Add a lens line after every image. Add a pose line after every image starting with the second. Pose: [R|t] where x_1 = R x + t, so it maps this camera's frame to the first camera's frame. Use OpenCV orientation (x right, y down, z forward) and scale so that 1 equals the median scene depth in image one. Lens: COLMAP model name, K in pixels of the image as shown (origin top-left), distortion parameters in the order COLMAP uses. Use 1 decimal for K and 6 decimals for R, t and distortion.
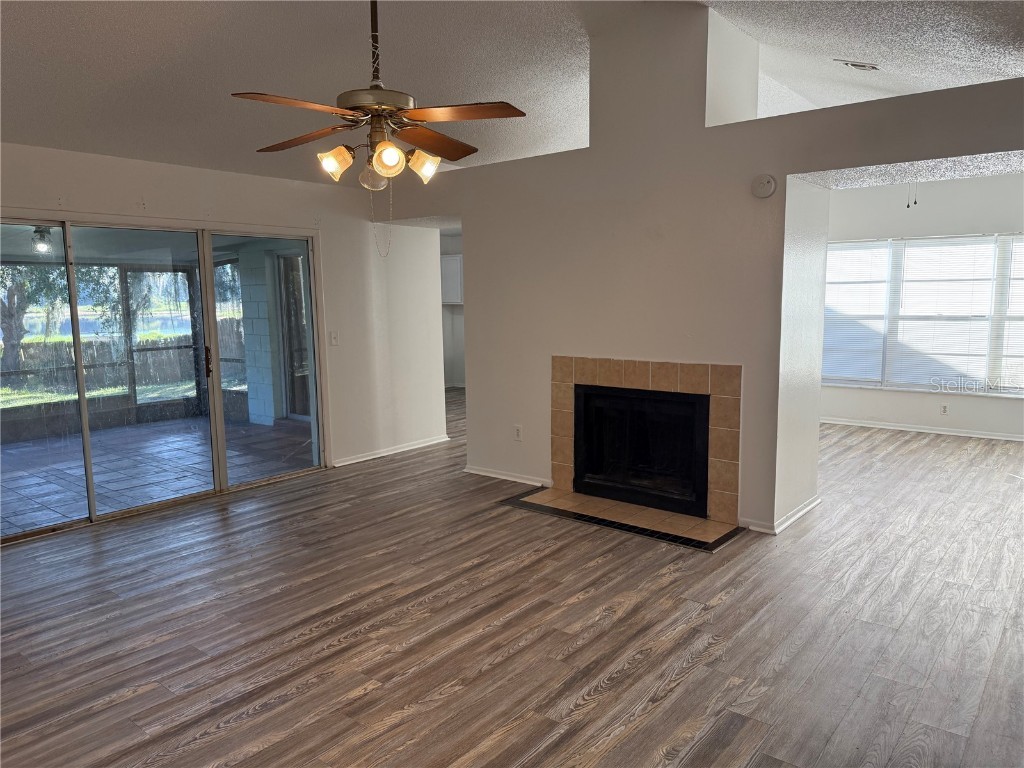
lens RADIAL K [[716.7, 0, 509.2], [0, 716.7, 387.6], [0, 0, 1]] dist [0.071104, -0.095416]
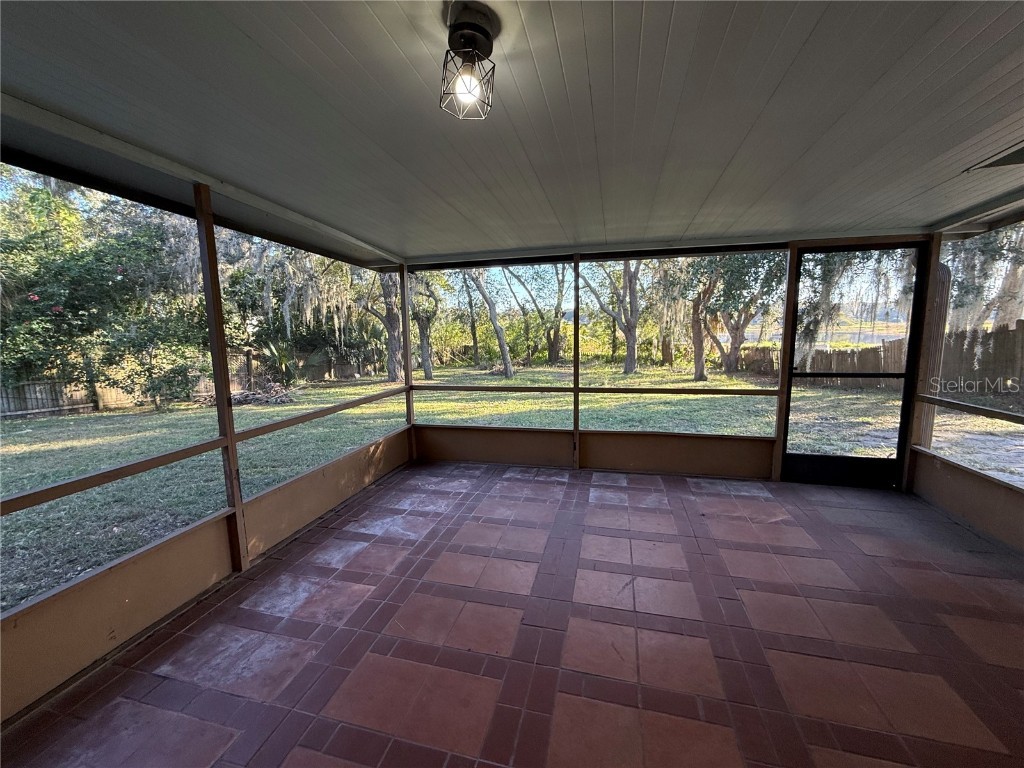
lens RADIAL K [[409.7, 0, 507.6], [0, 409.7, 382.9], [0, 0, 1]] dist [-0.002106, -0.000003]
pose [[0.417048, 0.130498, -0.899467, -0.655456], [-0.103753, 0.990005, 0.095527, -0.118487], [0.902943, 0.053483, 0.426419, 1.368323]]
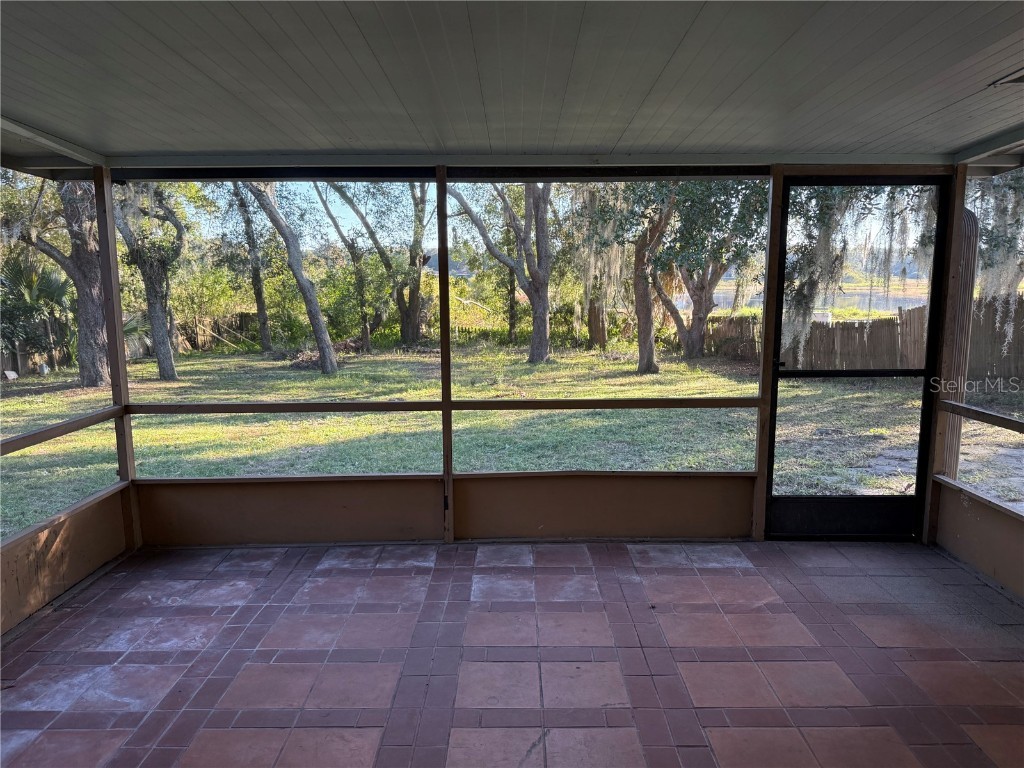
lens RADIAL K [[716.7, 0, 511.3], [0, 716.7, 391.4], [0, 0, 1]] dist [0.071104, -0.095416]
pose [[0.629330, 0.133708, -0.765549, -0.656998], [-0.104327, 0.990707, 0.087270, -0.139512], [0.770103, 0.024946, 0.637431, 1.374785]]
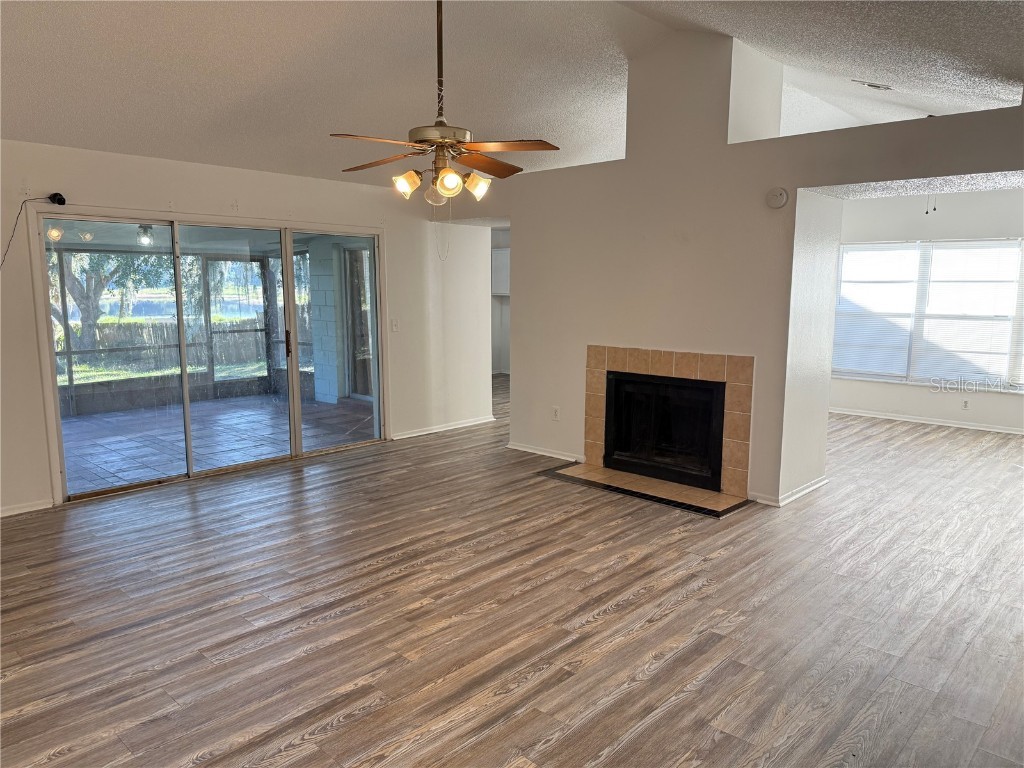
lens RADIAL K [[716.7, 0, 514.2], [0, 716.7, 388.8], [0, 0, 1]] dist [0.071104, -0.095416]
pose [[0.997761, 0.025764, -0.061722, 0.020948], [-0.024775, 0.999553, 0.016723, 0.010873], [0.062125, -0.015156, 0.997953, -0.161769]]
